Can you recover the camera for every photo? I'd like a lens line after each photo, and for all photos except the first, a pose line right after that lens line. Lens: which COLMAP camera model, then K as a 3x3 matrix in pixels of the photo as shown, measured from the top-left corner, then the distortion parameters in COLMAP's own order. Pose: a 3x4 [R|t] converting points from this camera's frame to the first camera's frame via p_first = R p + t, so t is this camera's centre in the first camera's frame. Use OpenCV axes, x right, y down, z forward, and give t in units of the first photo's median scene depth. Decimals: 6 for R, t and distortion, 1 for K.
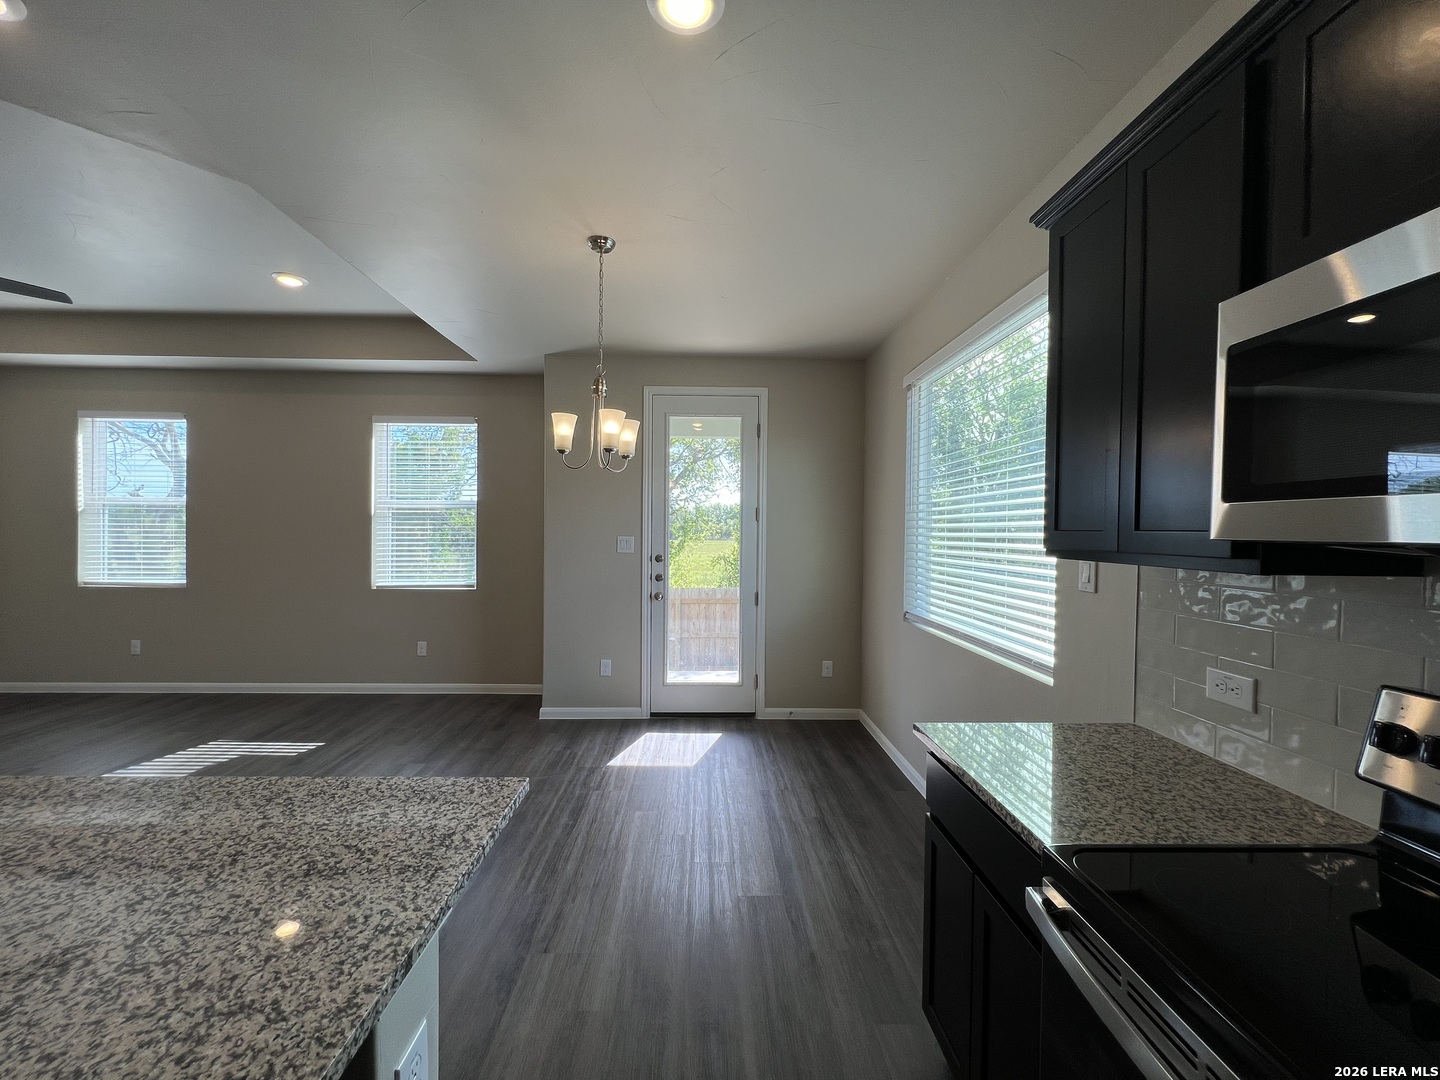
lens RADIAL K [[574.2, 0, 715.1], [0, 574.2, 537.1], [0, 0, 1]] dist [-0.001979, 0.000331]
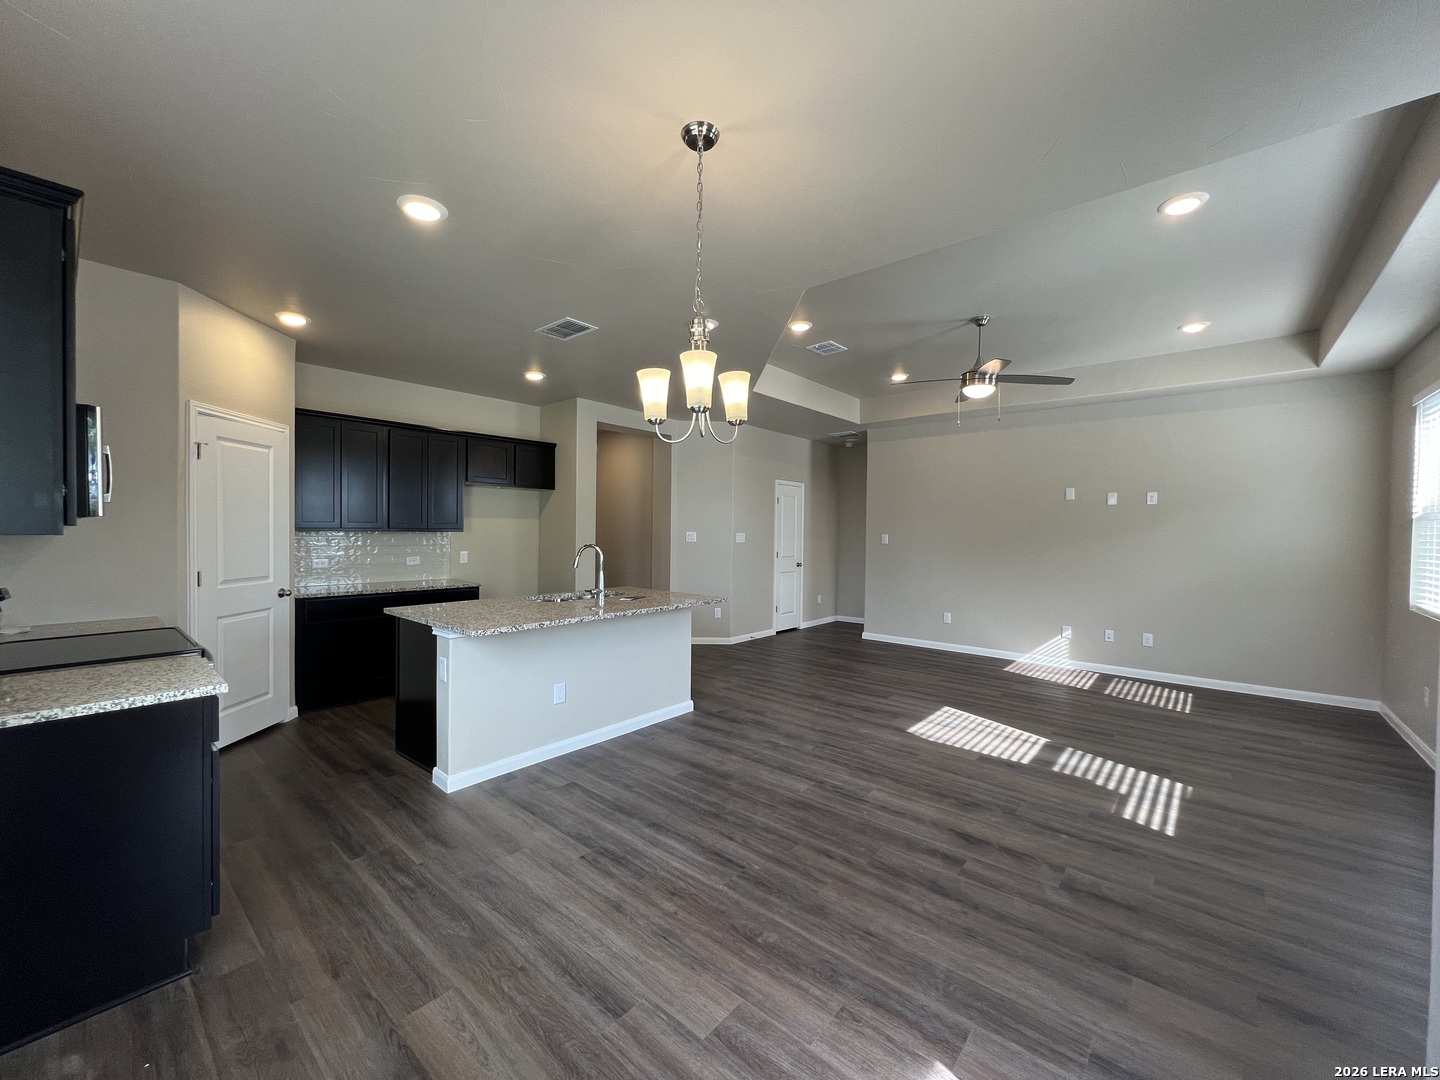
lens RADIAL K [[578.3, 0, 716.1], [0, 578.3, 540.3], [0, 0, 1]] dist [0.001202, 0.000113]
pose [[-0.675792, -0.004364, -0.737080, 0.239354], [-0.027485, 0.999436, 0.019282, -0.003663], [0.736580, 0.033290, -0.675531, 1.099316]]
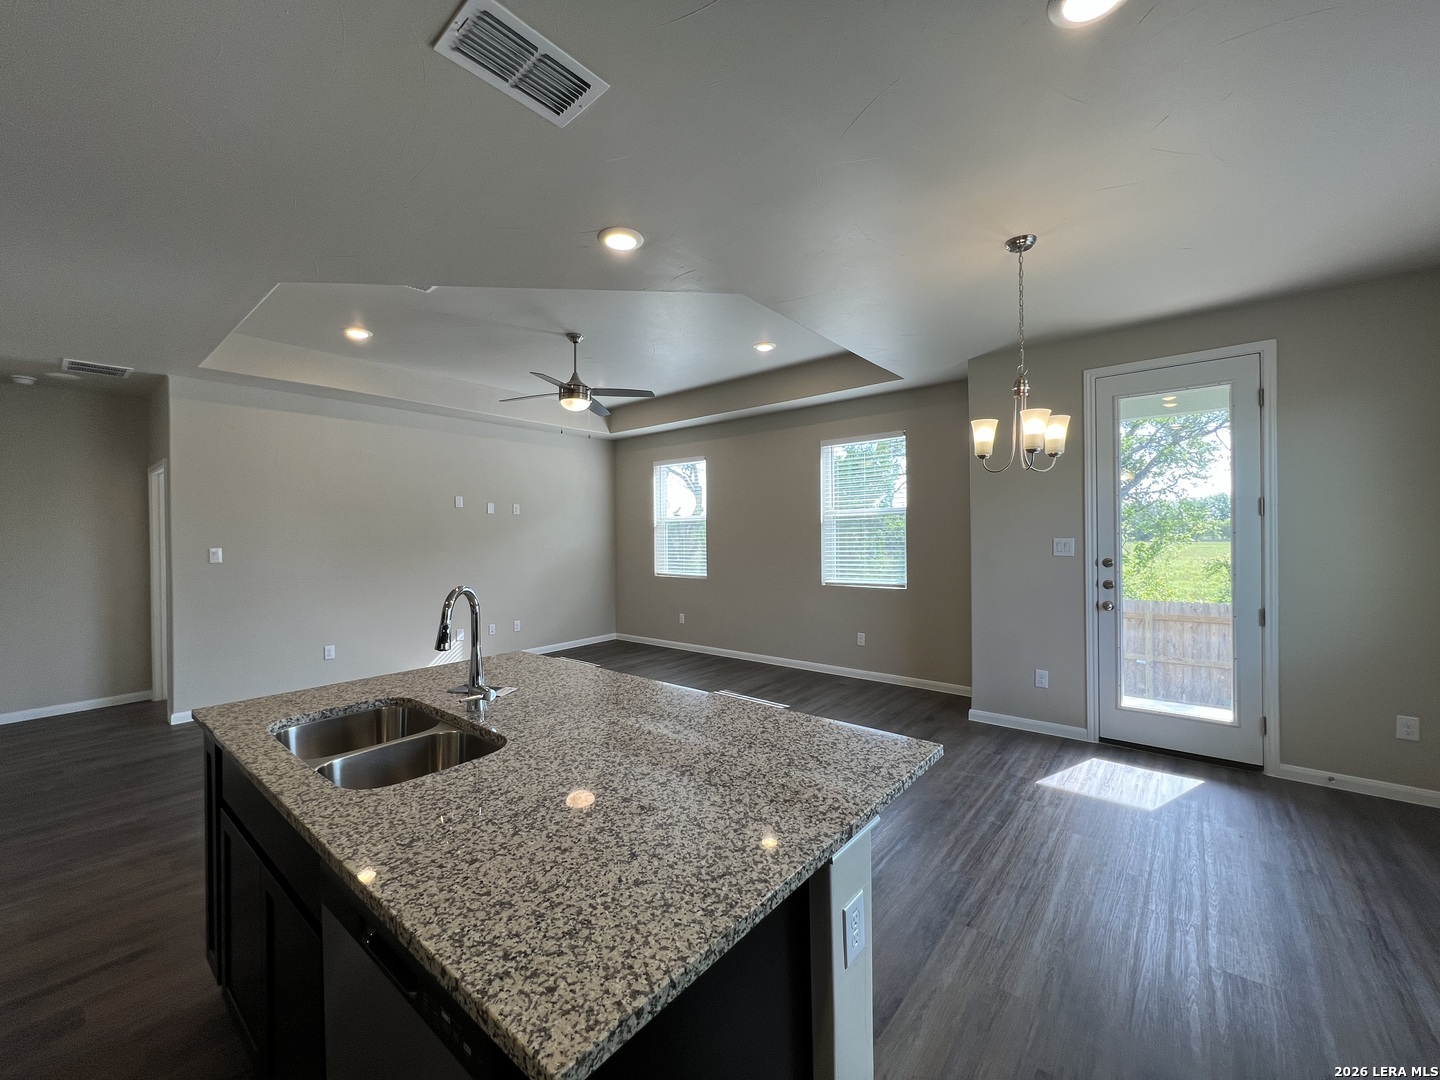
lens RADIAL K [[574.2, 0, 715.1], [0, 574.2, 537.1], [0, 0, 1]] dist [-0.001979, 0.000331]
pose [[0.750951, -0.015790, -0.660169, 0.037075], [0.011549, 0.999875, -0.010778, 0.000501], [0.660257, 0.000470, 0.751040, -0.065626]]
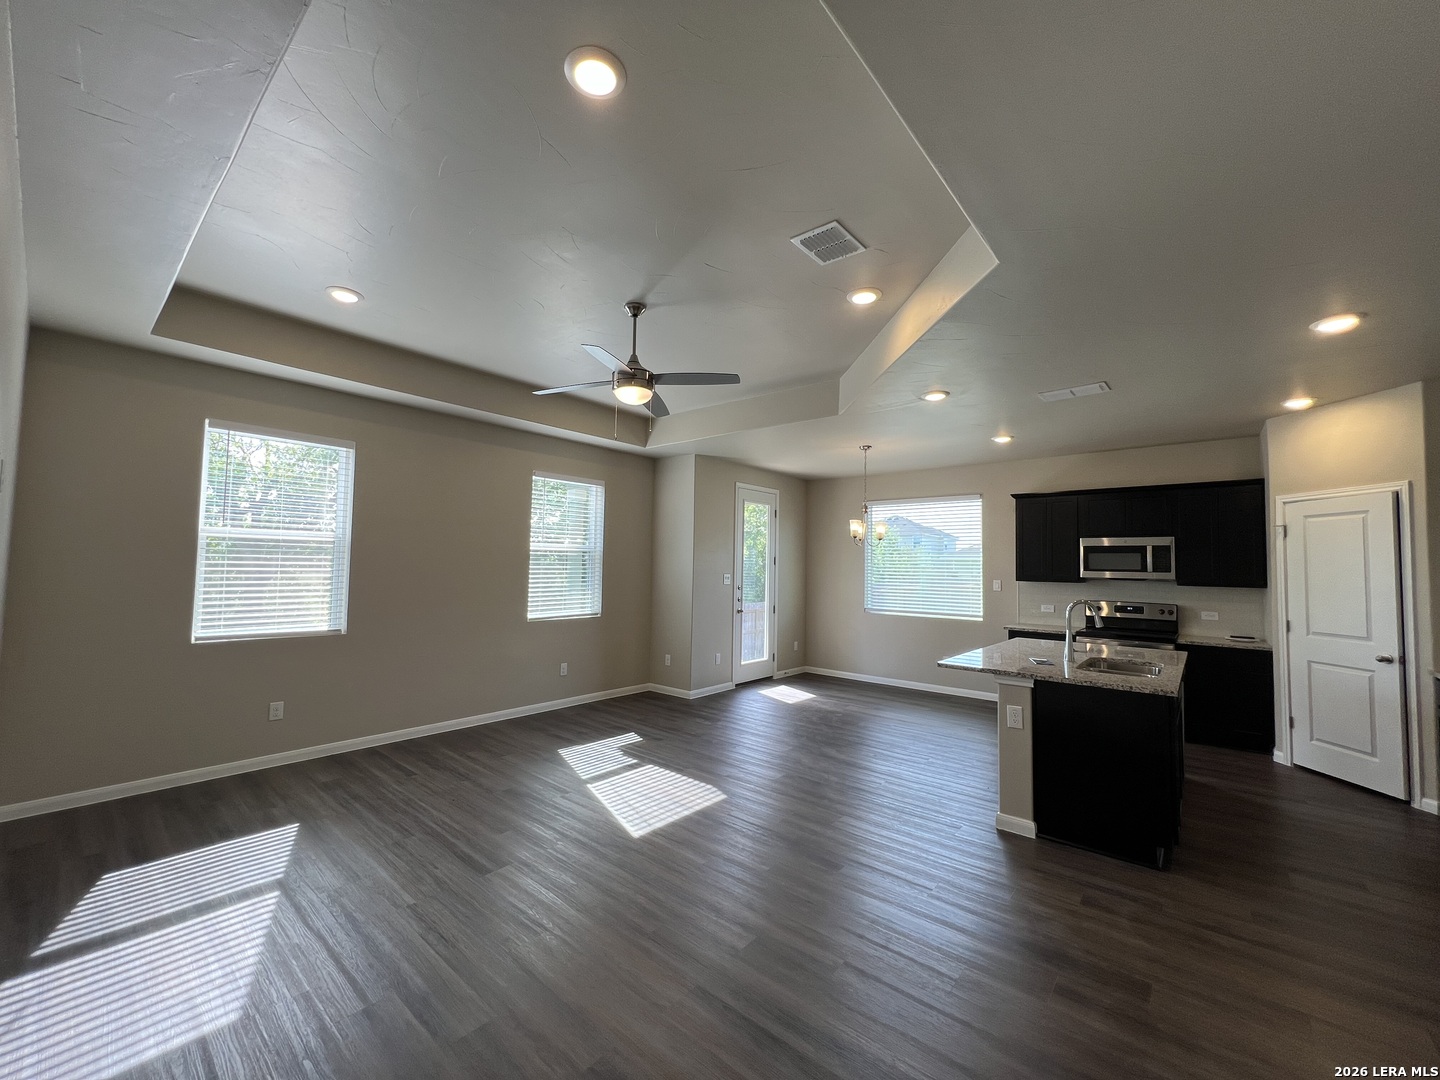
lens RADIAL K [[578.3, 0, 716.1], [0, 578.3, 540.3], [0, 0, 1]] dist [0.001202, 0.000113]
pose [[0.669246, 0.036477, 0.742145, -1.636186], [-0.002384, 0.998895, -0.046946, -0.023360], [-0.743037, 0.029649, 0.668594, -0.059074]]
